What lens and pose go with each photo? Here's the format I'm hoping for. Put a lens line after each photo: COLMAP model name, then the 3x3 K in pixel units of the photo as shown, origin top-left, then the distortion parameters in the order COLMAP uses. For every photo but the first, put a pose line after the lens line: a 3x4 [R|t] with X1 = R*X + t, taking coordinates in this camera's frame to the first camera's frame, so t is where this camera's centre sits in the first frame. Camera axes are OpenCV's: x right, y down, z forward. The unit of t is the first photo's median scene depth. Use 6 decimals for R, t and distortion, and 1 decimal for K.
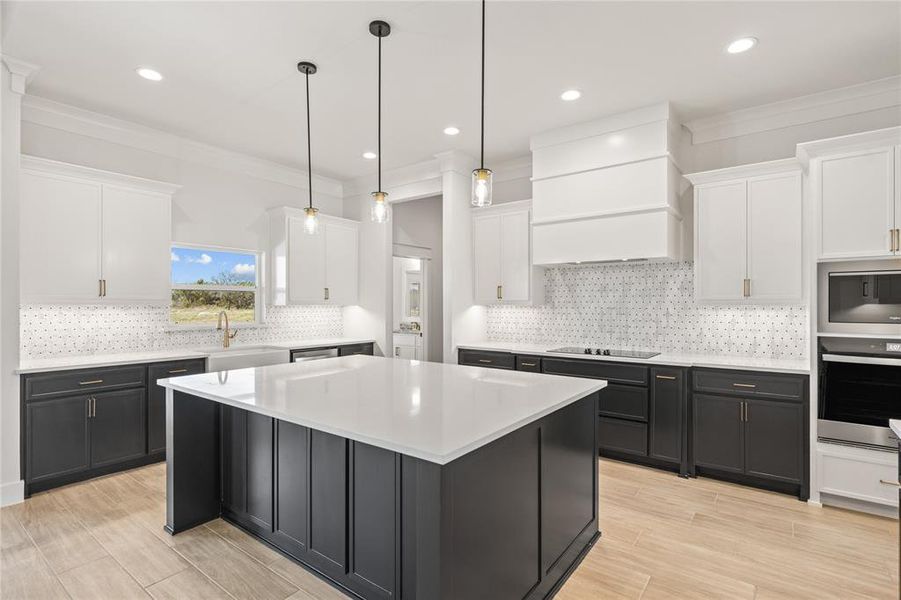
lens RADIAL K [[434.5, 0, 444.3], [0, 434.5, 302.0], [0, 0, 1]] dist [-0.000421, 0.000170]
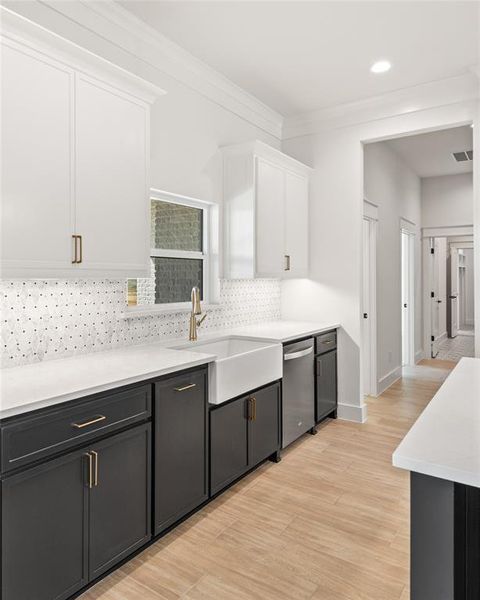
lens RADIAL K [[422.9, 0, 227.8], [0, 422.9, 271.8], [0, 0, 1]] dist [0.006192, 0.000829]
pose [[0.999064, -0.000836, 0.043249, -0.433529], [0.001142, 0.999974, -0.007050, 0.001432], [-0.043242, 0.007093, 0.999039, 0.301993]]
